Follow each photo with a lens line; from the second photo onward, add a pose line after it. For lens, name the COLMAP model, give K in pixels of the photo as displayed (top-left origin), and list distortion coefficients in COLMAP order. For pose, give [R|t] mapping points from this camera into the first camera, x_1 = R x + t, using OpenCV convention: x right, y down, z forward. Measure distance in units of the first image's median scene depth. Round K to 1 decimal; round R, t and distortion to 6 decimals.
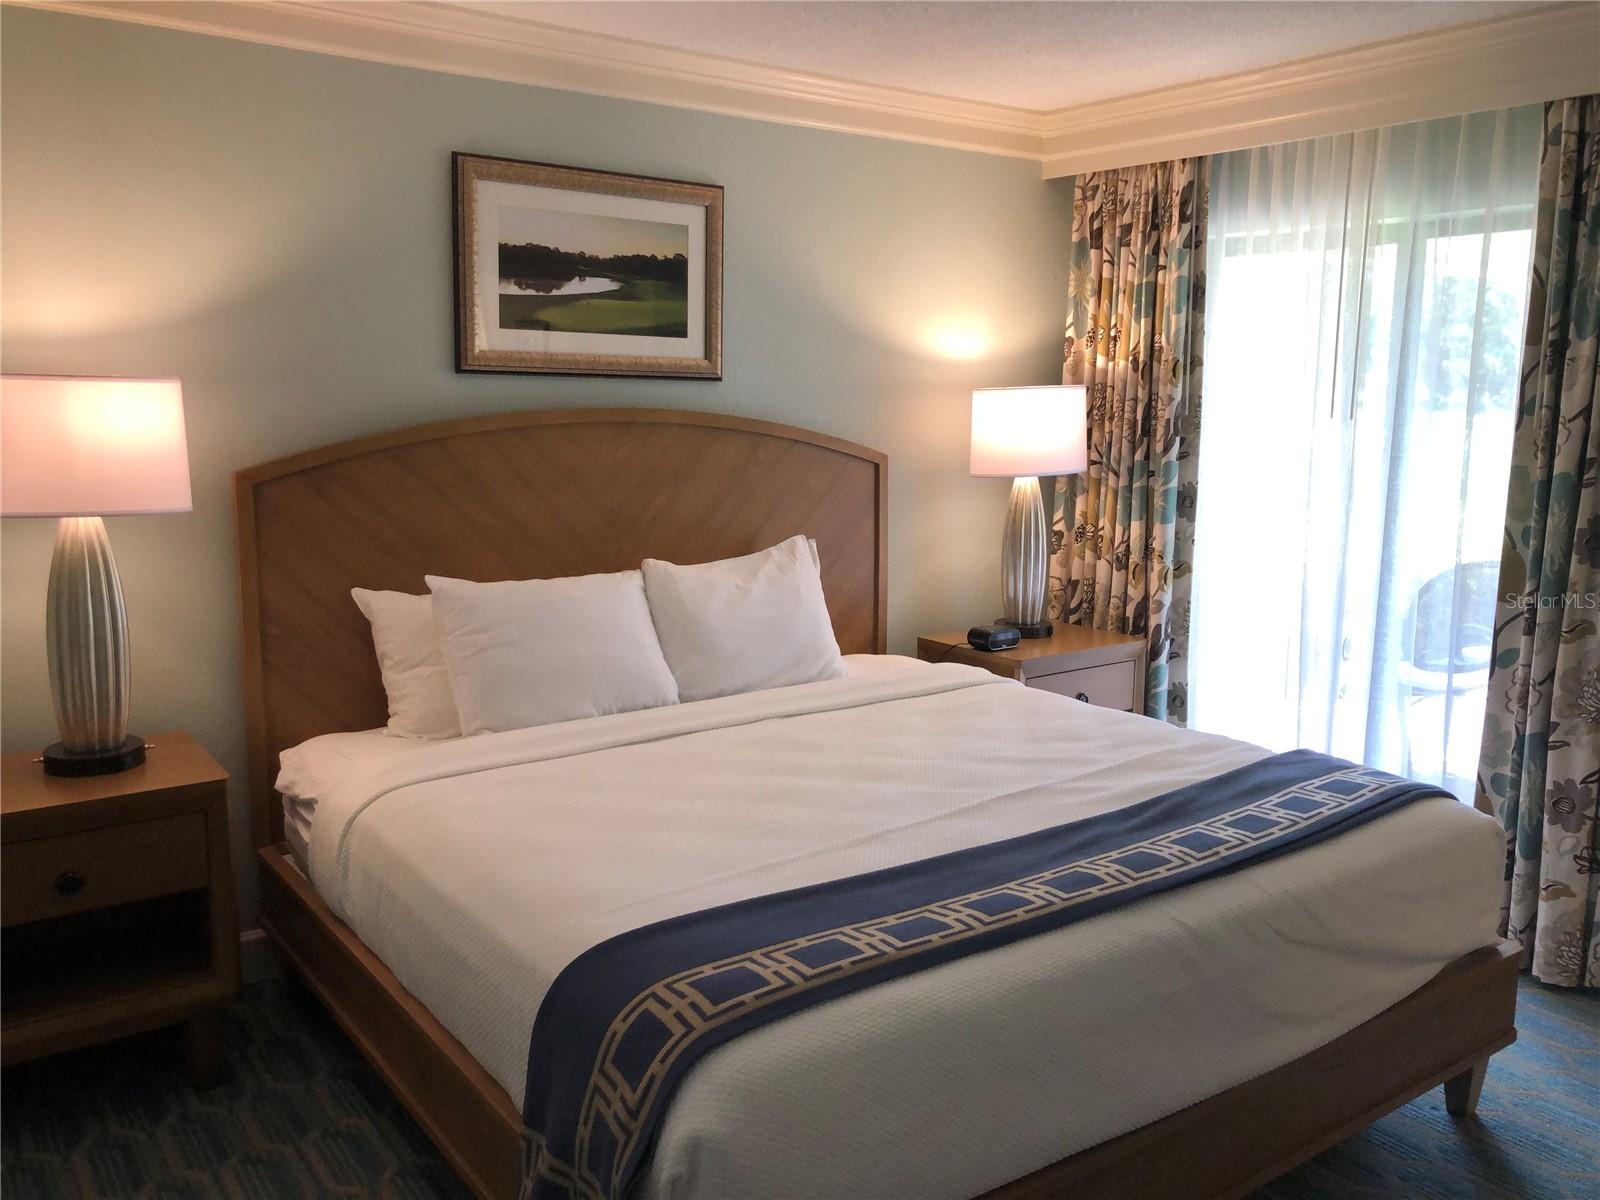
lens RADIAL K [[1308.7, 0, 799.5], [0, 1308.7, 601.7], [0, 0, 1]] dist [-0.019082, 0.007064]
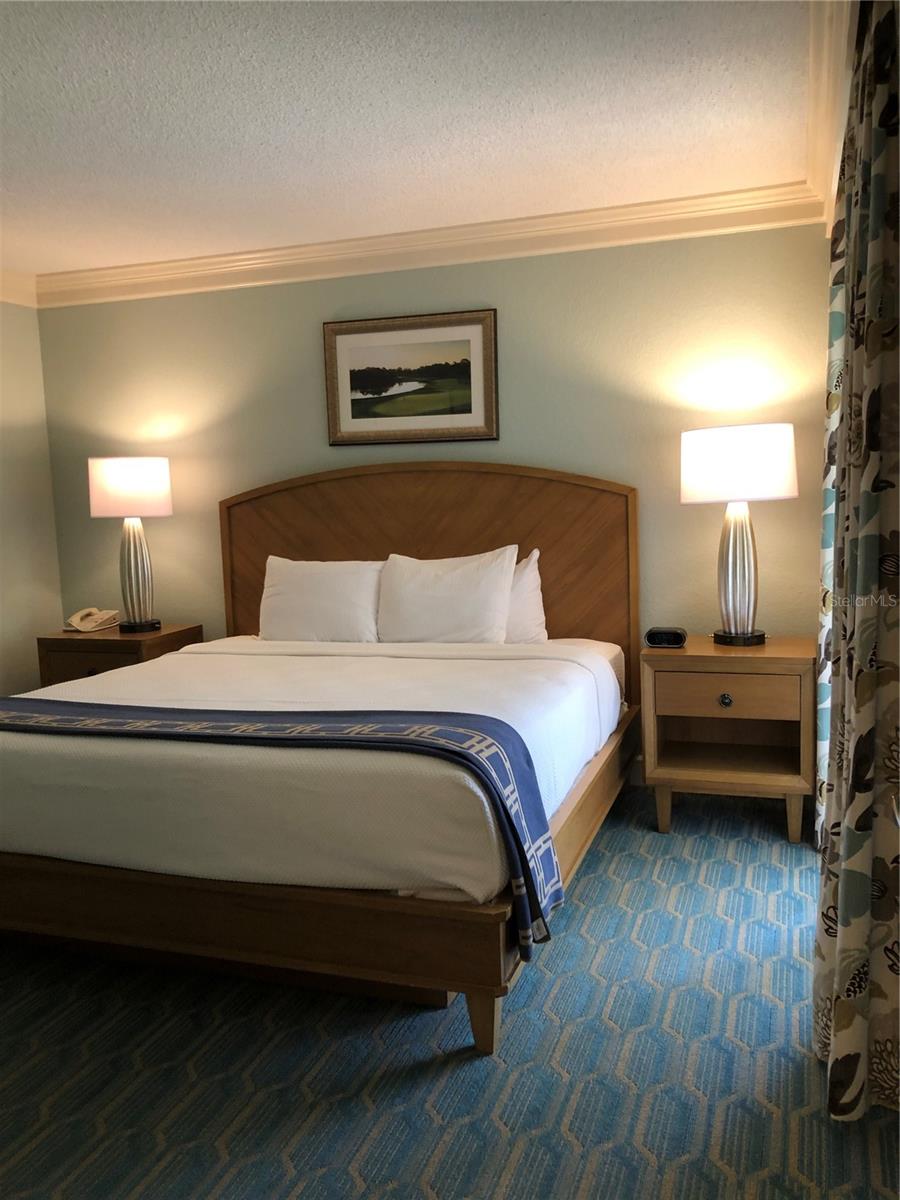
lens RADIAL K [[981.5, 0, 452.1], [0, 981.5, 598.4], [0, 0, 1]] dist [-0.019082, 0.007064]
pose [[0.576106, 0.065301, -0.814762, 0.884014], [-0.089265, 0.995868, 0.016698, -0.004964], [0.812486, 0.063111, 0.579554, 0.351485]]
